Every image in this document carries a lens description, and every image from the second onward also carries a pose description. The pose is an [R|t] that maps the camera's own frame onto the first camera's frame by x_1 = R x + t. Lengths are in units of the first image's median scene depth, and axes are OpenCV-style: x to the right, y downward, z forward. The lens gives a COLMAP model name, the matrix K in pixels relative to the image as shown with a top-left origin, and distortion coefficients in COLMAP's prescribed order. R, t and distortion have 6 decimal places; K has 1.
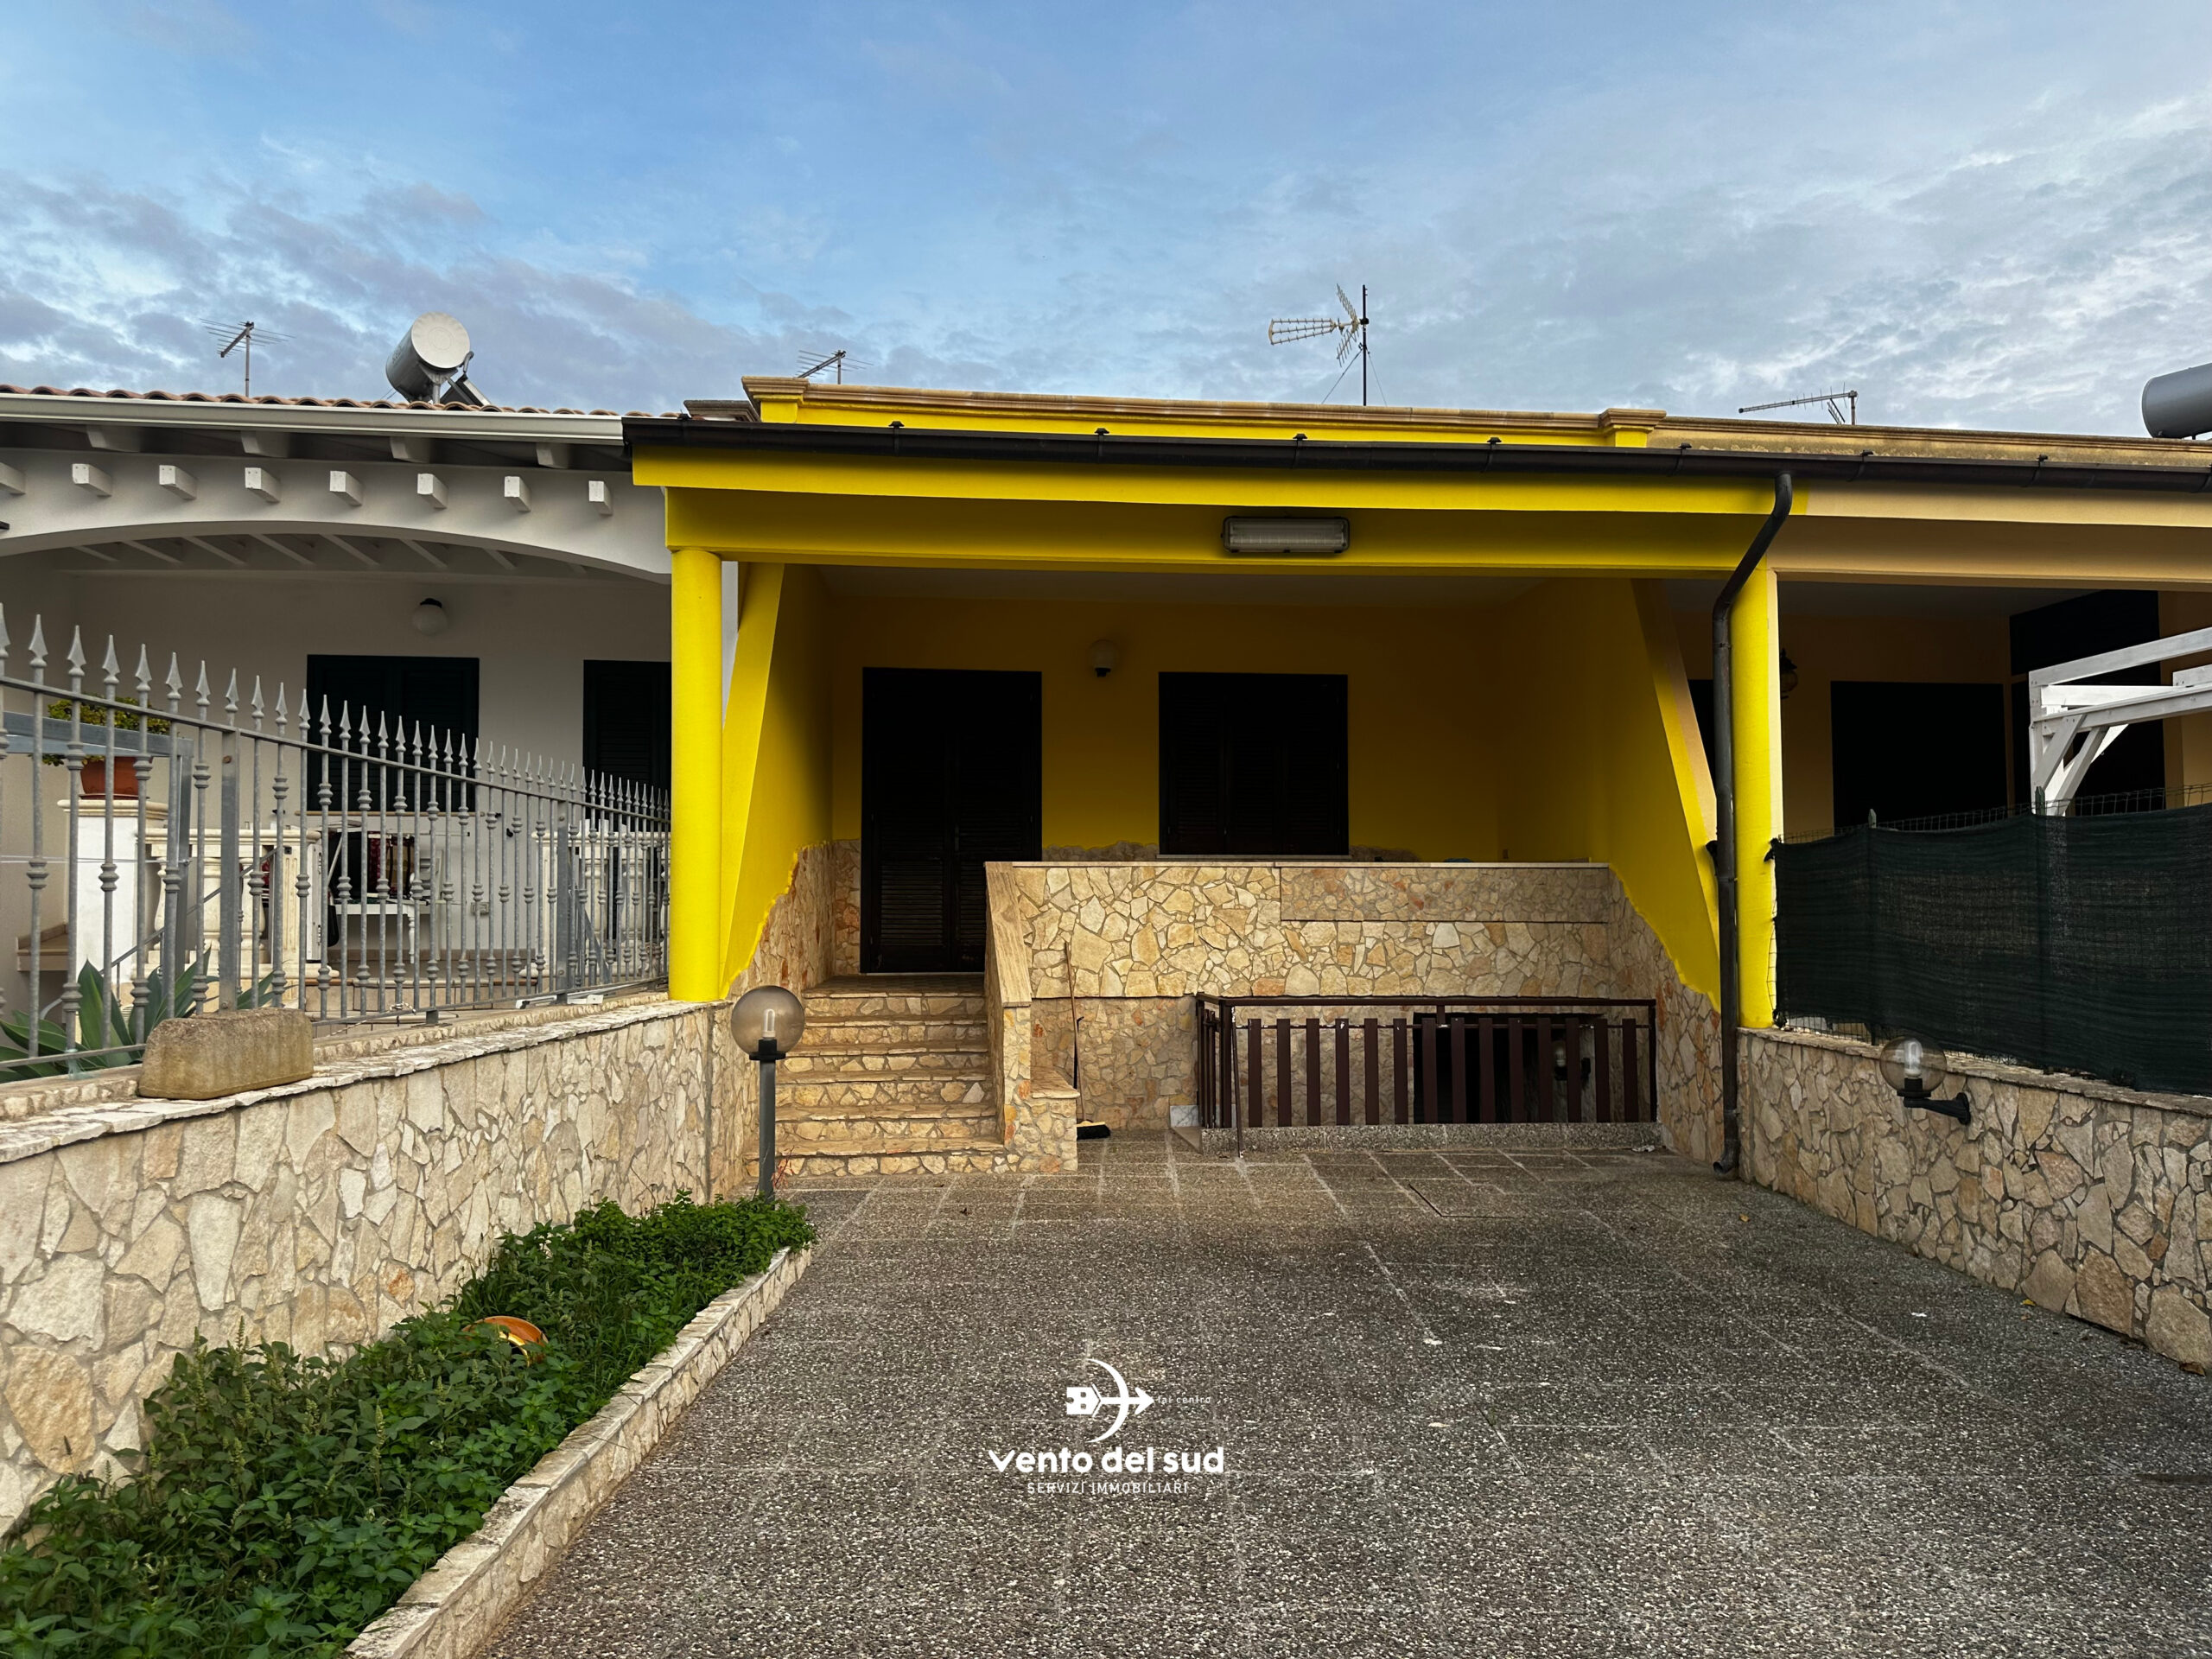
lens RADIAL K [[1553.4, 0, 1096.9], [0, 1553.4, 847.4], [0, 0, 1]] dist [0.065583, -0.076380]
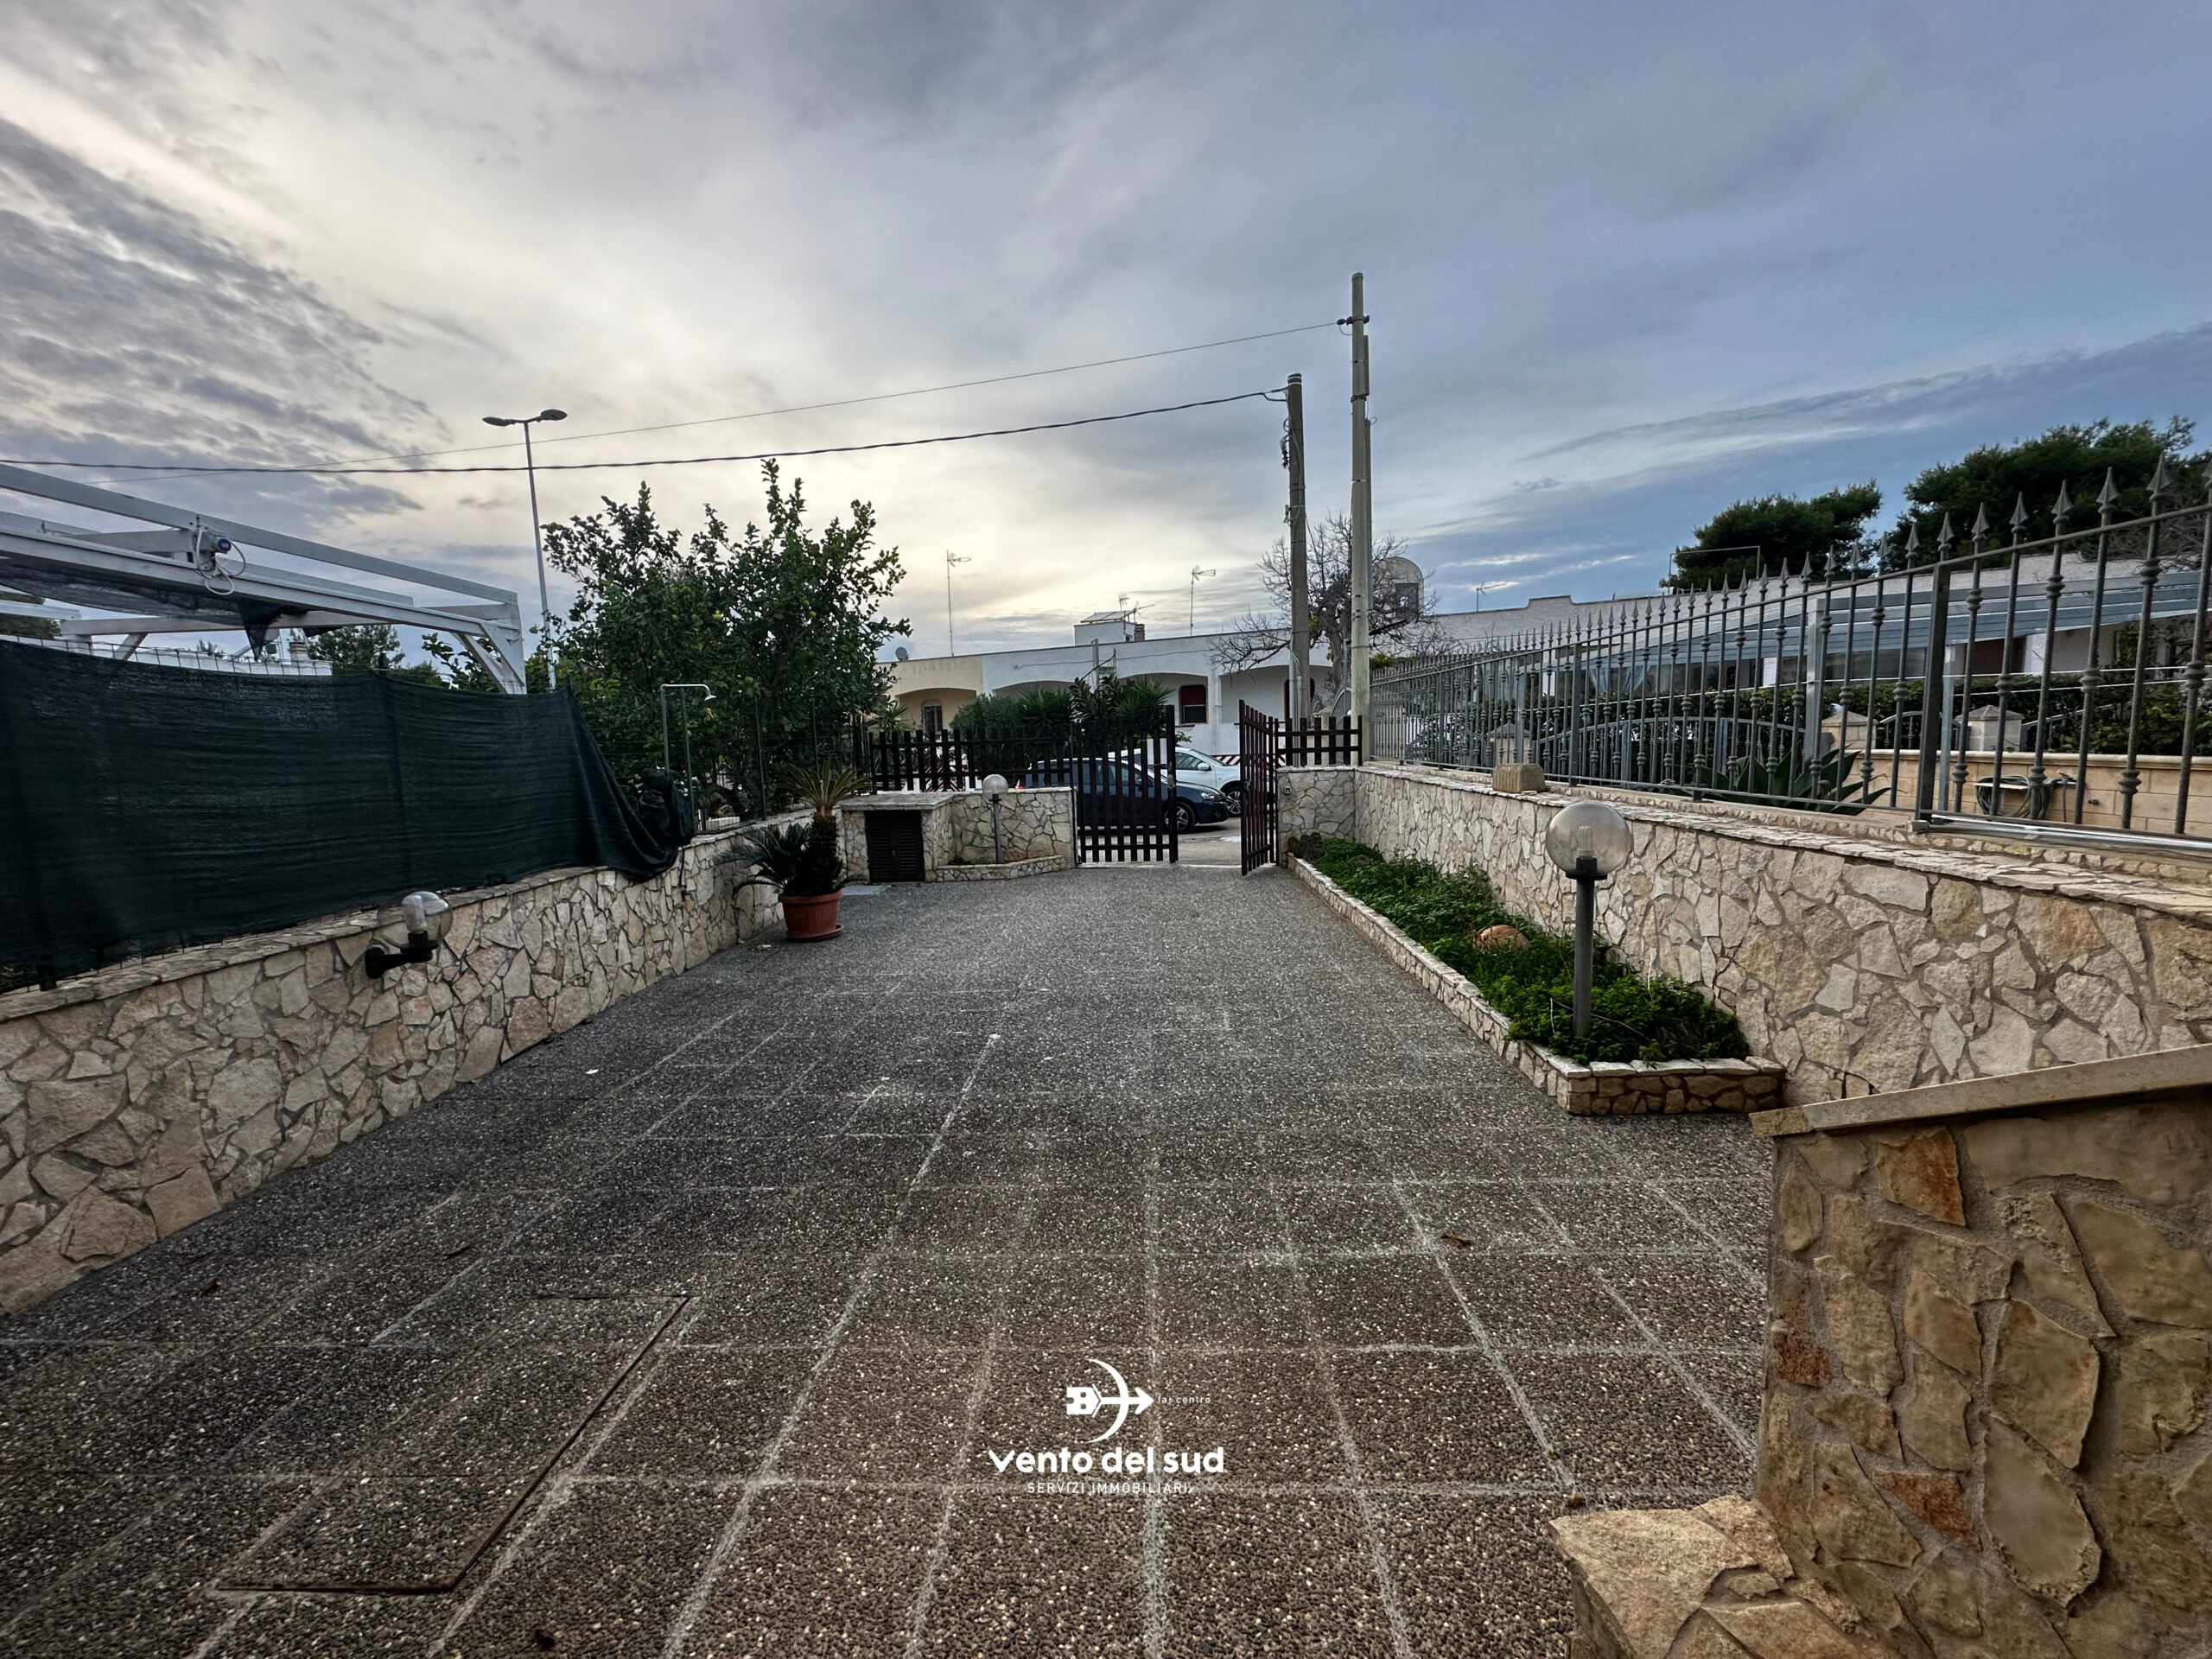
lens RADIAL K [[884.1, 0, 1106.0], [0, 884.1, 825.9], [0, 0, 1]] dist [-0.002415, 0.000397]
pose [[-0.998954, 0.032135, 0.032525, 0.046127], [0.033896, 0.997903, 0.055141, 0.045323], [-0.030685, 0.056186, -0.997949, 1.098265]]
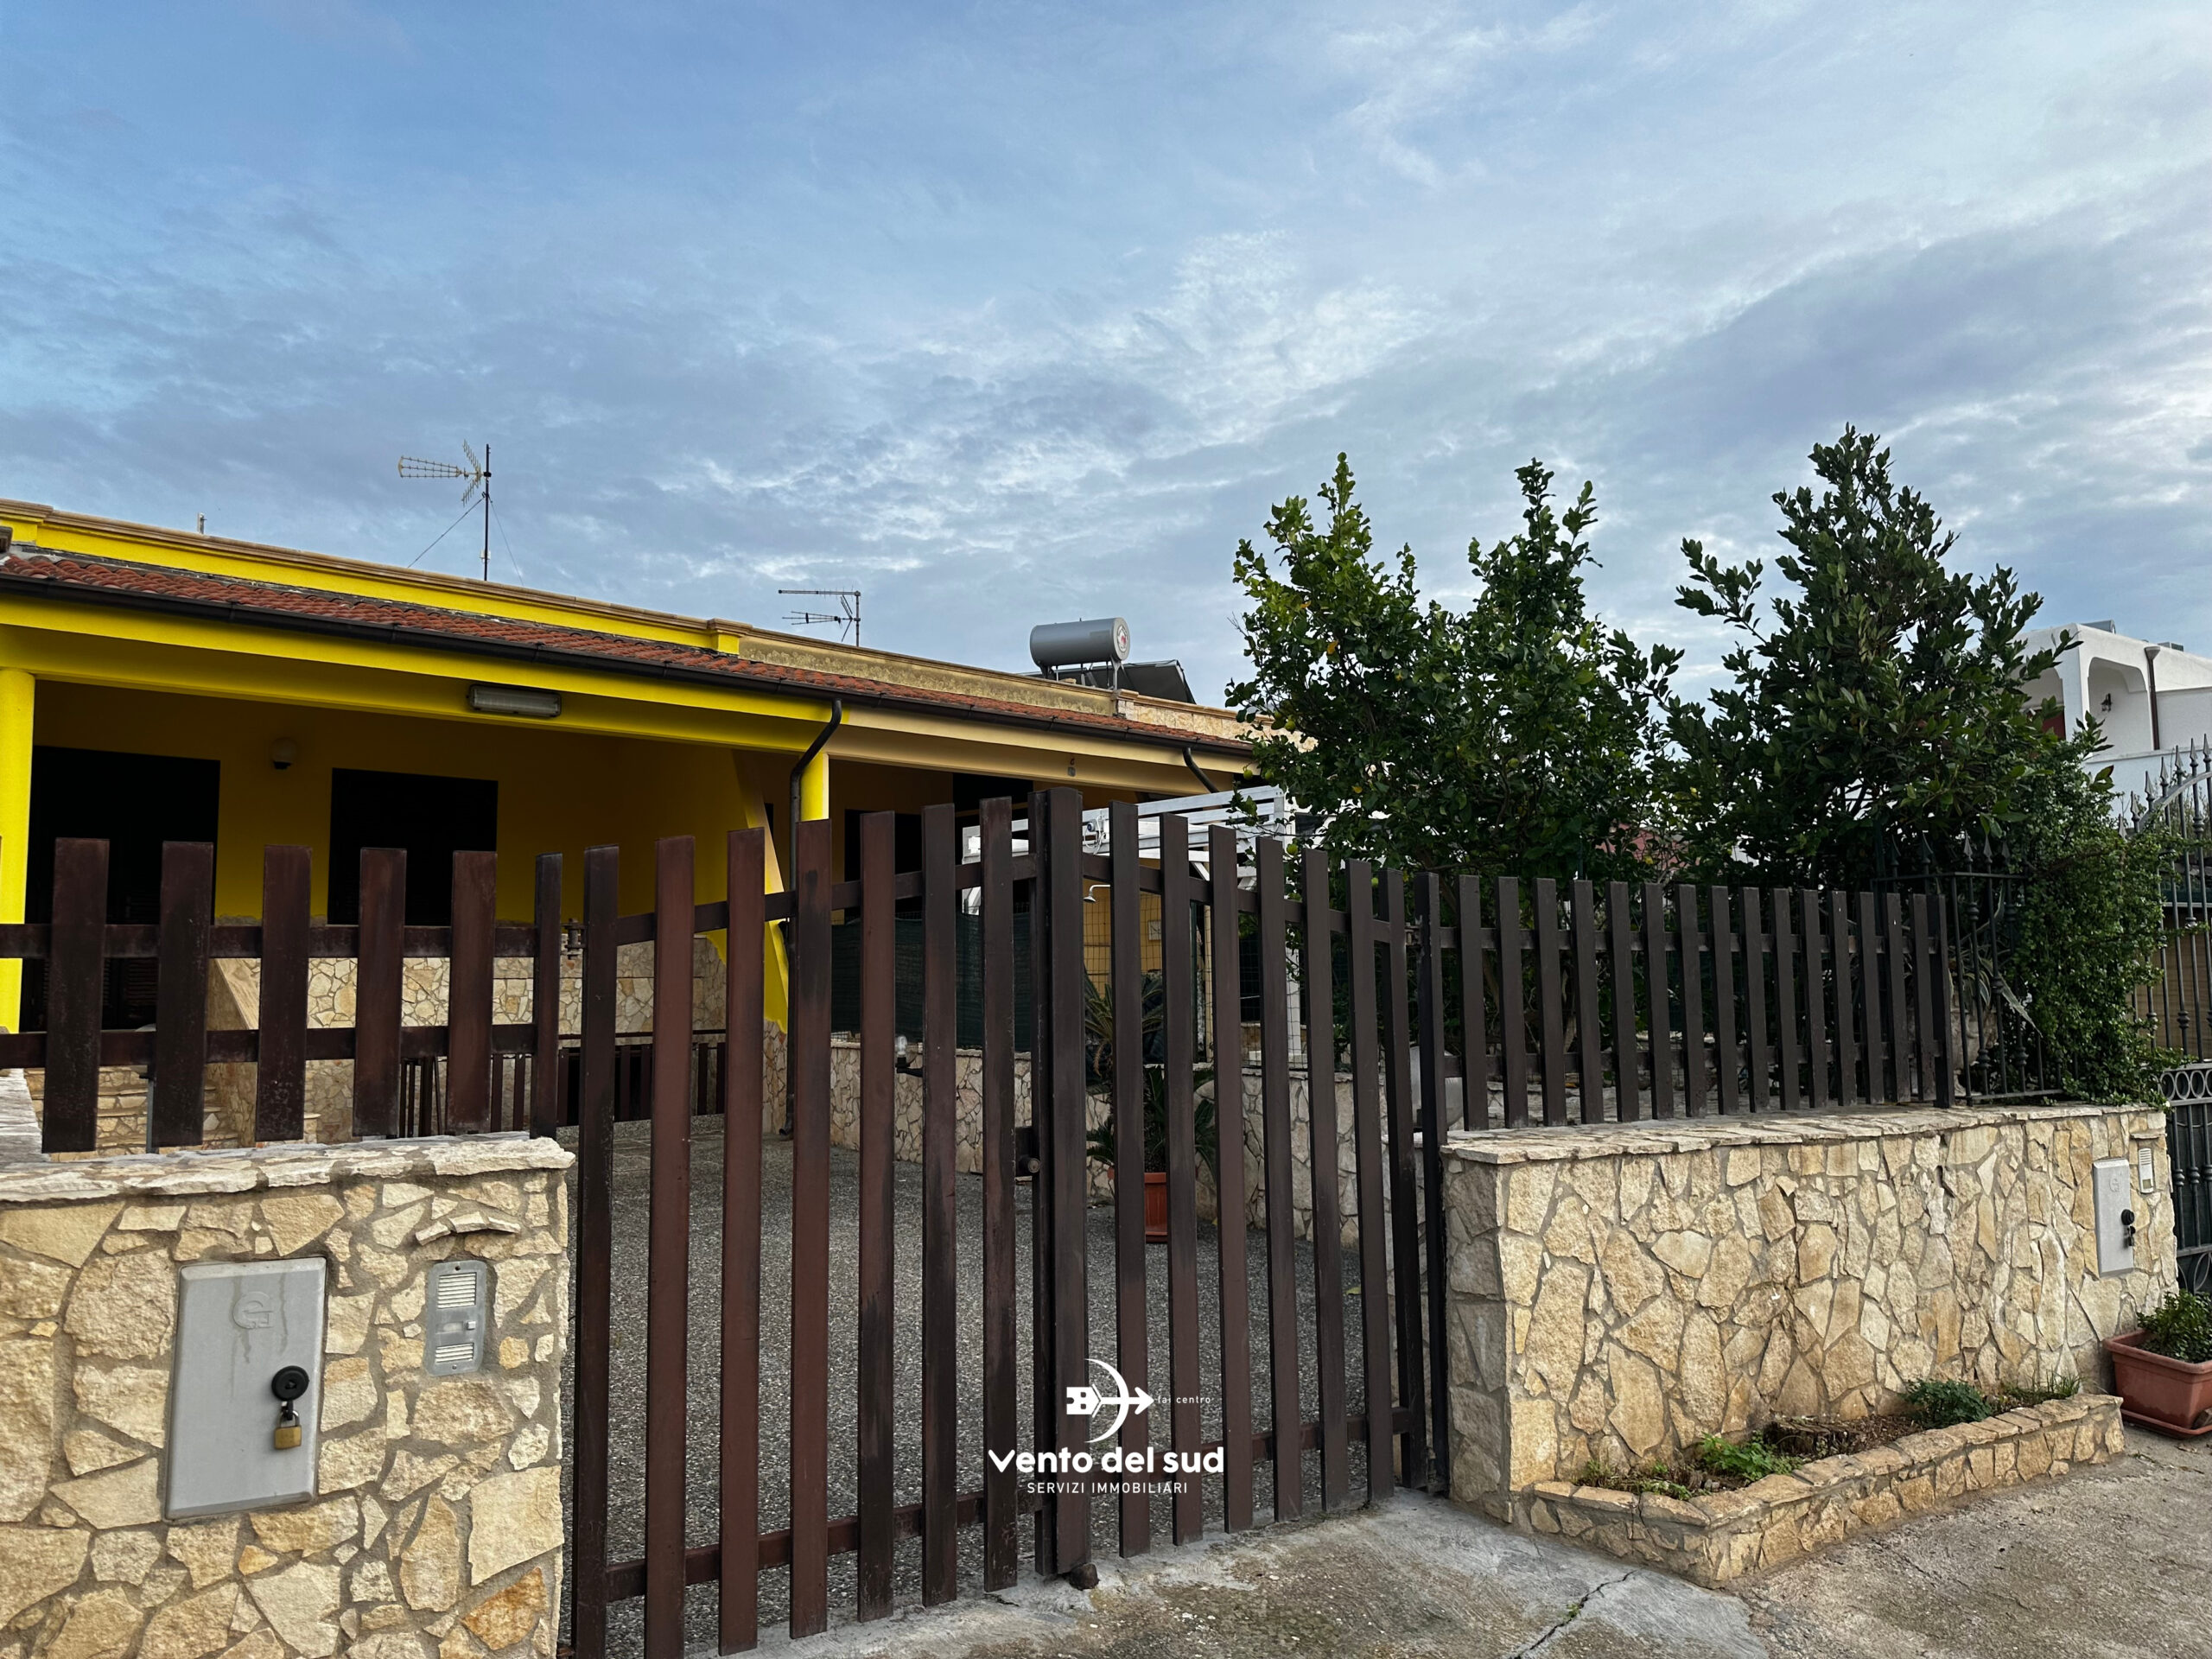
lens RADIAL K [[1553.4, 0, 1085.9], [0, 1553.4, 853.2], [0, 0, 1]] dist [0.065583, -0.076380]
pose [[0.816223, 0.042132, 0.576198, -0.241854], [-0.018283, 0.998722, -0.047128, -0.005789], [-0.577447, 0.027932, 0.815950, -0.402768]]
